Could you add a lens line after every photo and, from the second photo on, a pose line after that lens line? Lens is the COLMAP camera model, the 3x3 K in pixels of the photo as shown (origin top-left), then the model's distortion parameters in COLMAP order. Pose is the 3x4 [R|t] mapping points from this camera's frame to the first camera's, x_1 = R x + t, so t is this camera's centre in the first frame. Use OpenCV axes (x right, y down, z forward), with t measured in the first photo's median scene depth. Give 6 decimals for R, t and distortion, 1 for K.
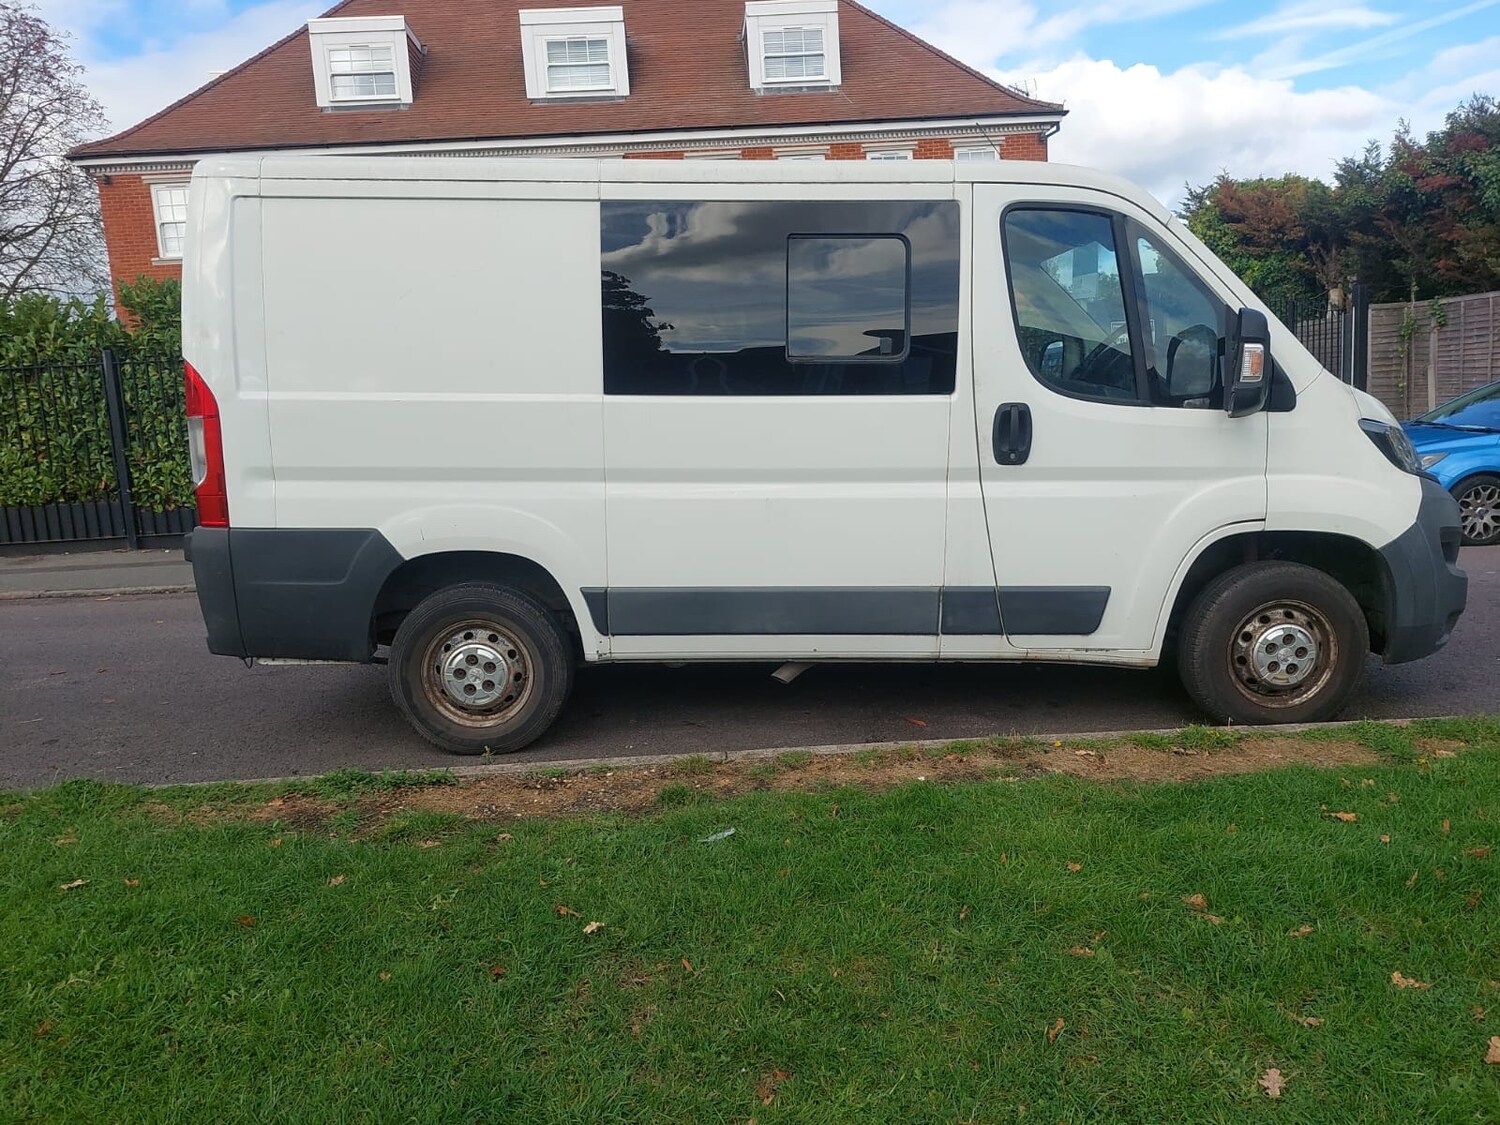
lens RADIAL K [[1100.9, 0, 757.1], [0, 1100.9, 562.4], [0, 0, 1]] dist [0.043096, -0.014854]
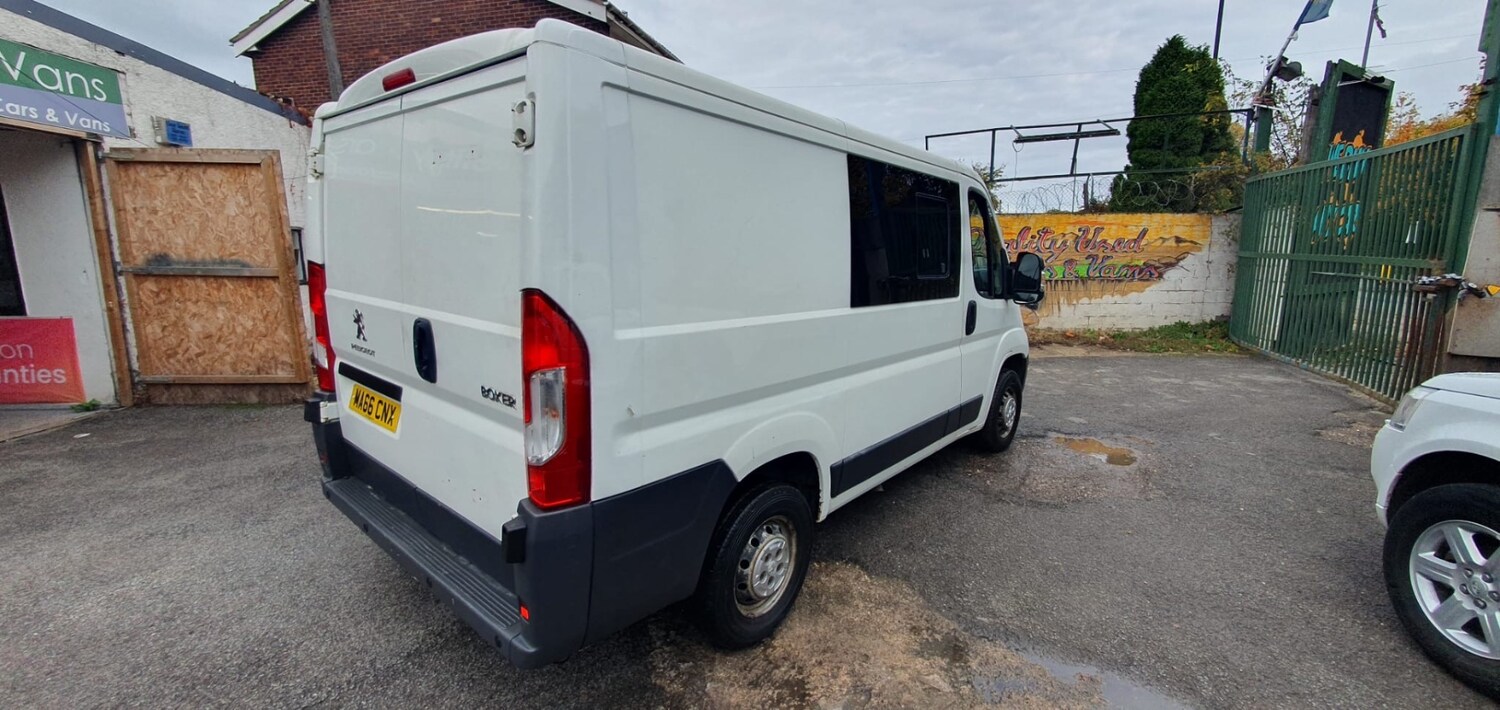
lens RADIAL K [[606.8, 0, 753.7], [0, 606.8, 325.9], [0, 0, 1]] dist [0.002023, 0.000702]
pose [[0.647457, -0.075685, 0.758334, -0.713807], [0.085015, 0.996019, 0.026822, -0.156170], [-0.757345, 0.047104, 0.651314, 0.622595]]
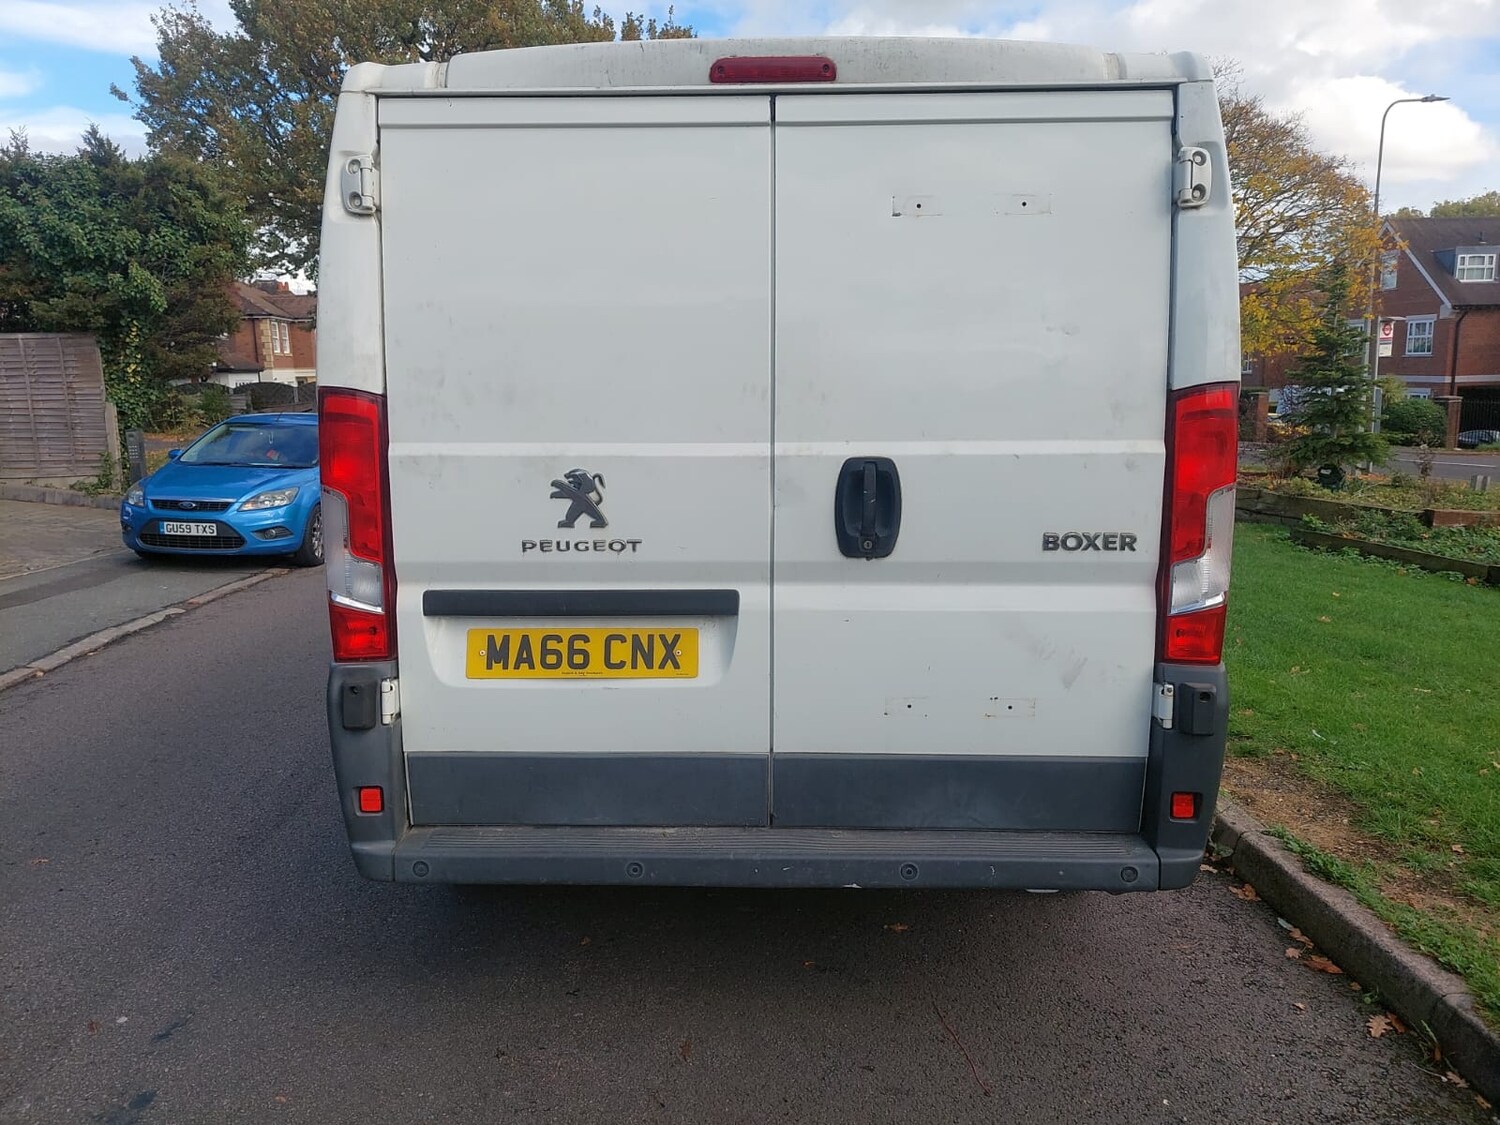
lens RADIAL K [[1135.9, 0, 756.5], [0, 1135.9, 547.3], [0, 0, 1]] dist [0.032853, -0.049119]
pose [[0.040045, -0.106754, 0.993479, -1.120868], [0.158047, 0.982436, 0.099197, -0.194924], [-0.986619, 0.153044, 0.056213, 1.201587]]
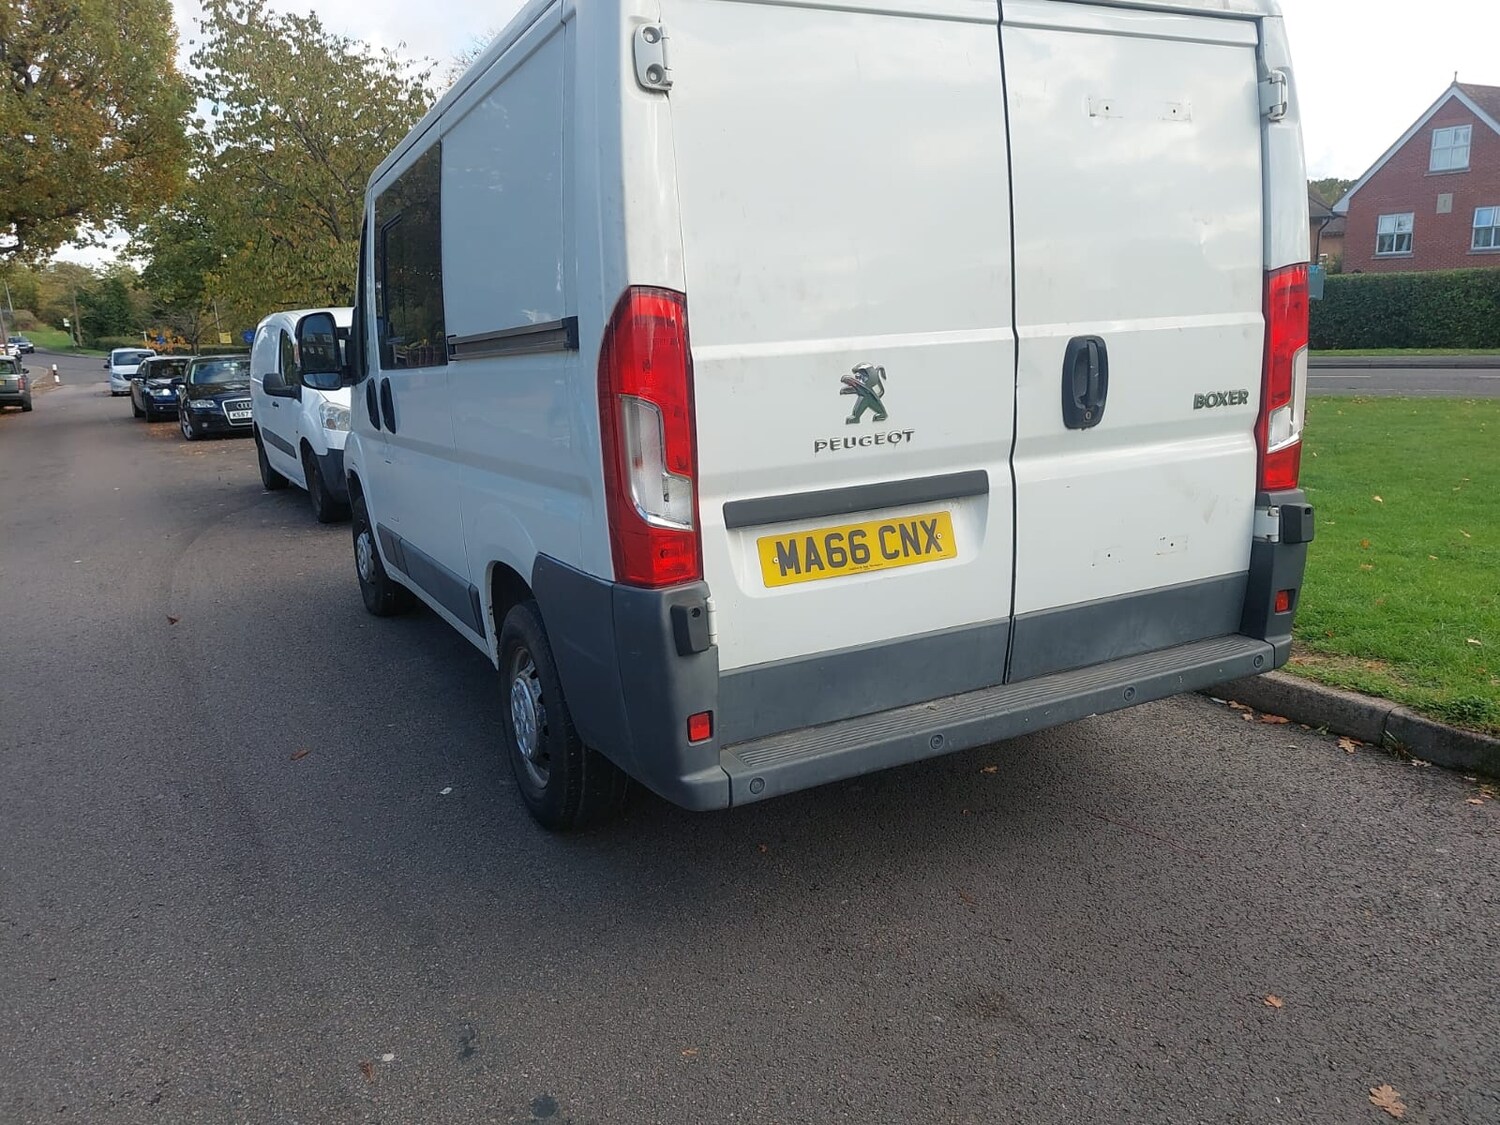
lens RADIAL K [[1135.9, 0, 742.6], [0, 1135.9, 572.0], [0, 0, 1]] dist [0.032853, -0.049119]
pose [[-0.444025, -0.144209, 0.884334, -1.043251], [0.198018, 0.946767, 0.253815, -0.253867], [-0.873860, 0.287814, -0.391832, 1.660974]]
